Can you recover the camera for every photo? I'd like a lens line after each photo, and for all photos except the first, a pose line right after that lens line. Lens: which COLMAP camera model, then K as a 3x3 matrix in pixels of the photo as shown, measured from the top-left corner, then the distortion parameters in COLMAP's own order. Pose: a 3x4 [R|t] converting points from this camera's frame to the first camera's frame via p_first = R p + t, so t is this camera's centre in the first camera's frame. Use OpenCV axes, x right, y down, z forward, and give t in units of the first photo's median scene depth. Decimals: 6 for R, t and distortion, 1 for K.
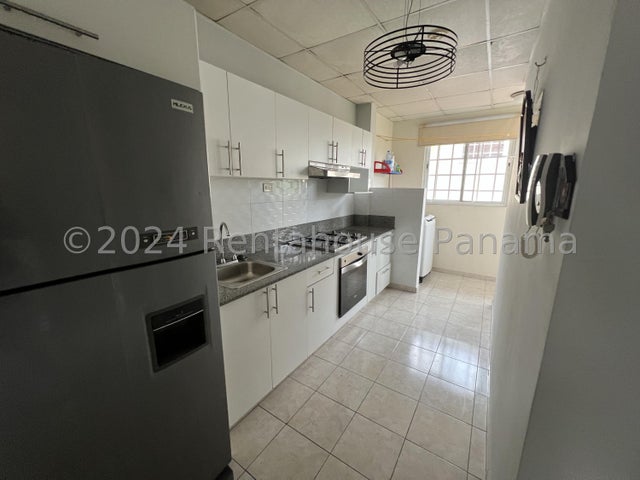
lens RADIAL K [[256.9, 0, 320.0], [0, 256.9, 240.0], [0, 0, 1]] dist [-0.001865, 0.000104]
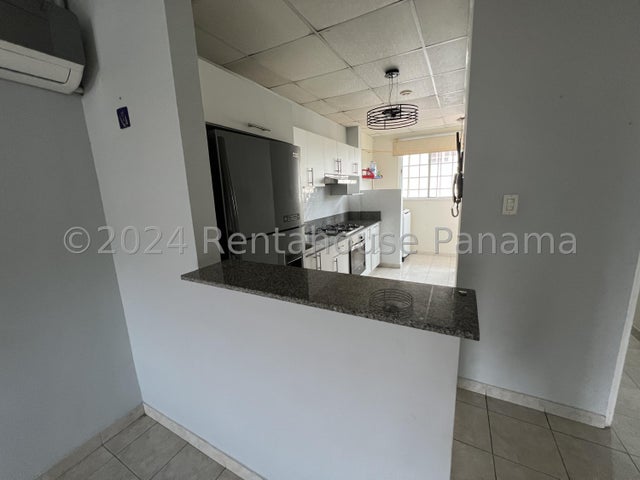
lens RADIAL K [[256.9, 0, 320.0], [0, 256.9, 240.0], [0, 0, 1]] dist [-0.001865, 0.000104]
pose [[0.994249, -0.061746, 0.087498, -0.156424], [0.063171, 0.997910, -0.013620, 0.059534], [-0.086474, 0.019069, 0.996072, -0.307095]]
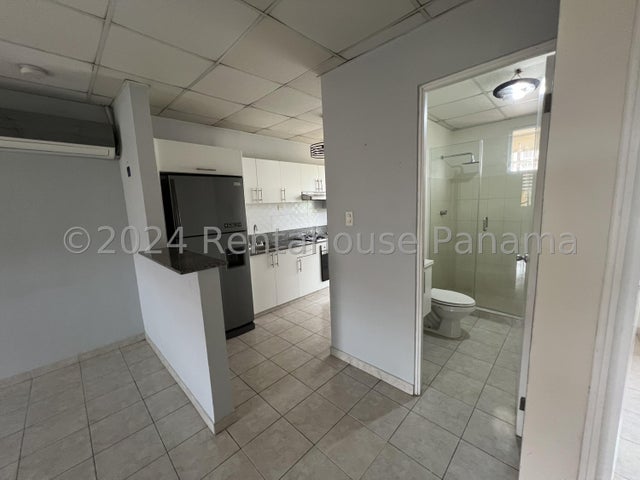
lens RADIAL K [[256.2, 0, 320.0], [0, 256.2, 240.0], [0, 0, 1]] dist [-0.002457, -0.000367]
pose [[0.981943, -0.020040, -0.188113, 0.299615], [0.008366, 0.998001, -0.062644, 0.106619], [0.188992, 0.059939, 0.980148, -0.528174]]
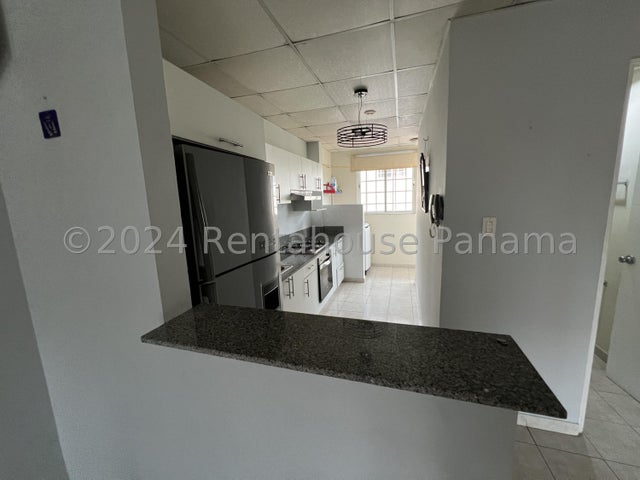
lens RADIAL K [[256.2, 0, 320.0], [0, 256.2, 240.0], [0, 0, 1]] dist [-0.002457, -0.000367]
pose [[0.958618, -0.084766, 0.271782, -0.205438], [0.099143, 0.994285, -0.039588, 0.021077], [-0.266873, 0.064895, 0.961544, -0.245843]]
